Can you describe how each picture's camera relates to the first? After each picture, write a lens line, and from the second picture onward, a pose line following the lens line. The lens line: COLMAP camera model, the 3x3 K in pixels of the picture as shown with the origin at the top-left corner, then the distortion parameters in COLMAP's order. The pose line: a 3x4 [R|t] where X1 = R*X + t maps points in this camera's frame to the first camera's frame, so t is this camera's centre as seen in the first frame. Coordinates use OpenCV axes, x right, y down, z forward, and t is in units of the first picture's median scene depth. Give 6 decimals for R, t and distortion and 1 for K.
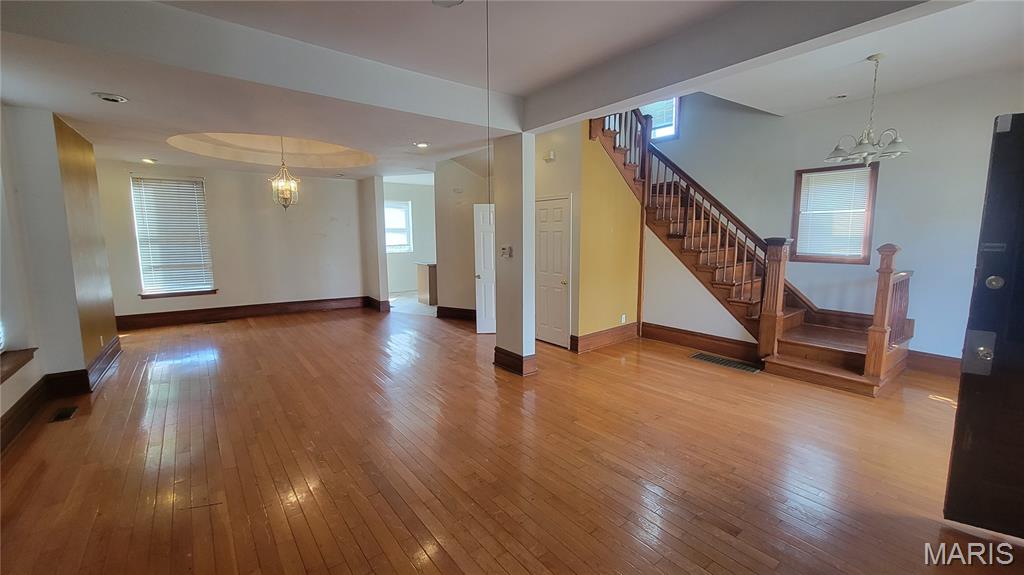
lens RADIAL K [[418.7, 0, 515.4], [0, 418.7, 287.4], [0, 0, 1]] dist [0.002482, 0.000211]
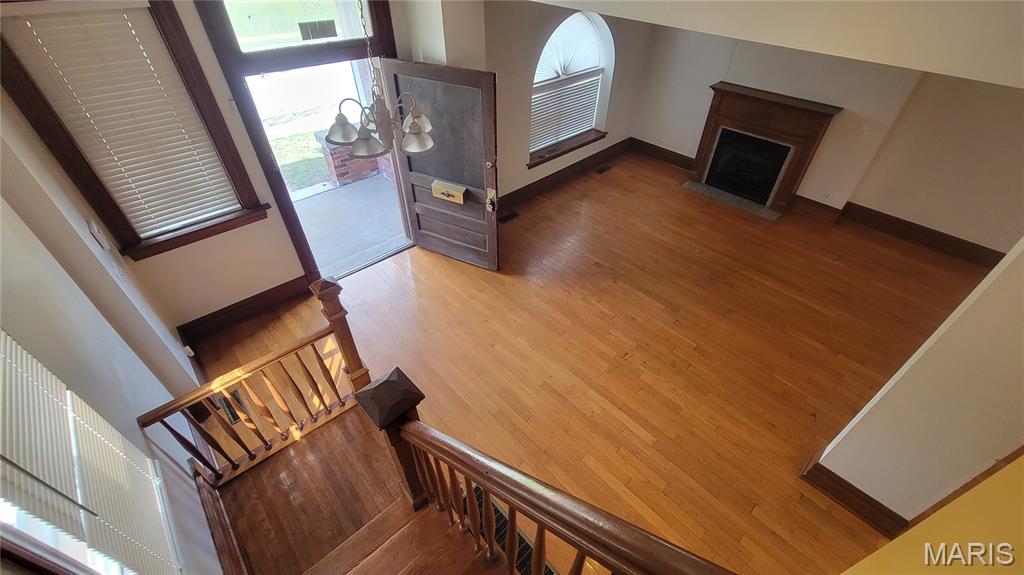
lens RADIAL K [[418.7, 0, 515.4], [0, 418.7, 287.4], [0, 0, 1]] dist [0.002482, 0.000211]
pose [[-0.996468, 0.051281, -0.066494, 0.591581], [-0.014691, 0.673190, 0.739323, -0.519288], [0.082676, 0.737689, -0.670059, 1.347390]]
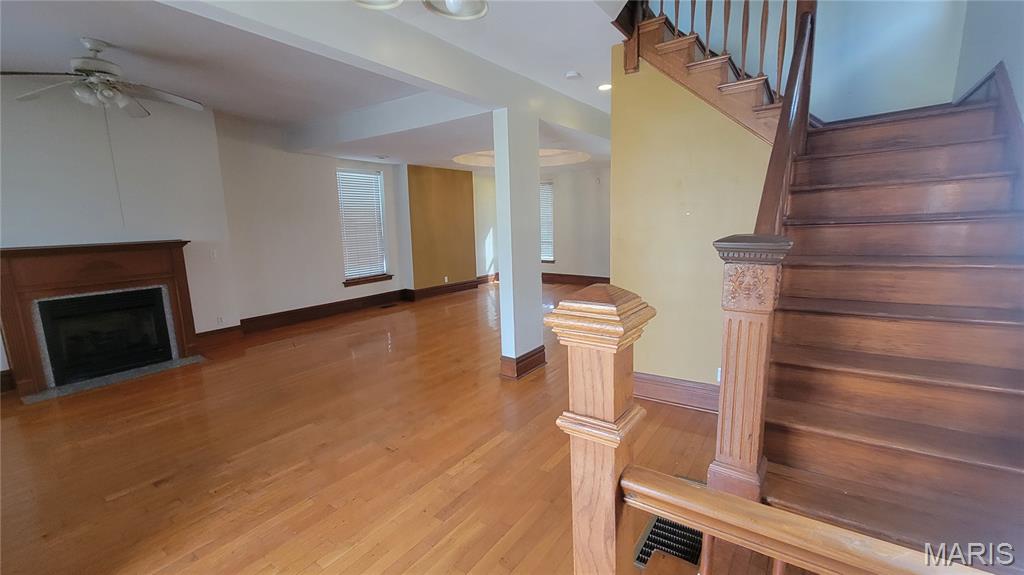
lens RADIAL K [[410.7, 0, 523.6], [0, 410.7, 287.6], [0, 0, 1]] dist [-0.000255, 0.000125]
pose [[0.290808, 0.143957, -0.945890, 0.968605], [-0.095577, 0.988042, 0.120987, -0.105180], [0.951996, 0.055222, 0.301090, 0.846645]]
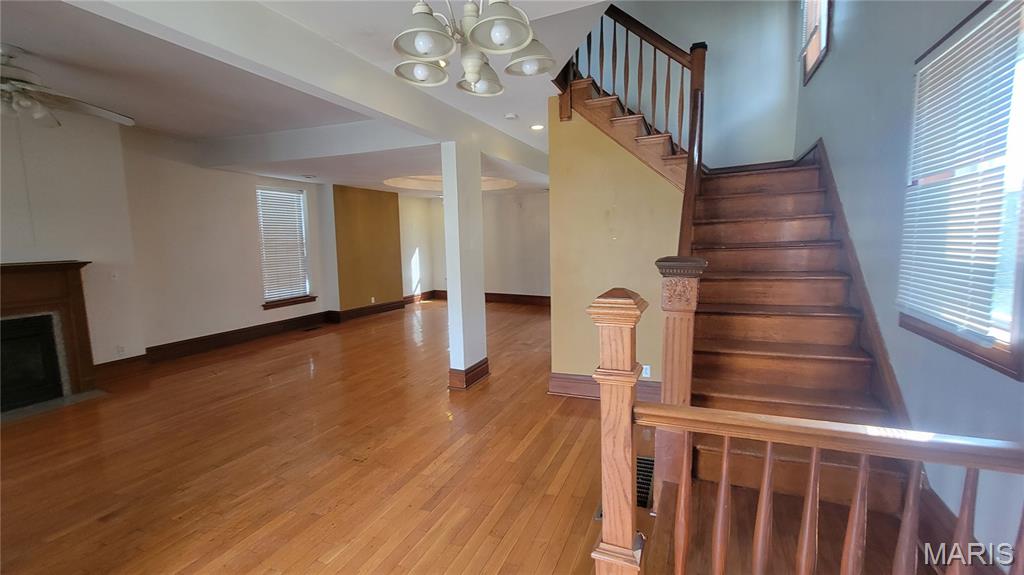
lens RADIAL K [[418.7, 0, 515.4], [0, 418.7, 287.4], [0, 0, 1]] dist [0.002482, 0.000211]
pose [[0.480956, 0.090779, -0.872033, 1.034400], [-0.093638, 0.994255, 0.051858, -0.097210], [0.871730, 0.056714, 0.486693, 0.723308]]
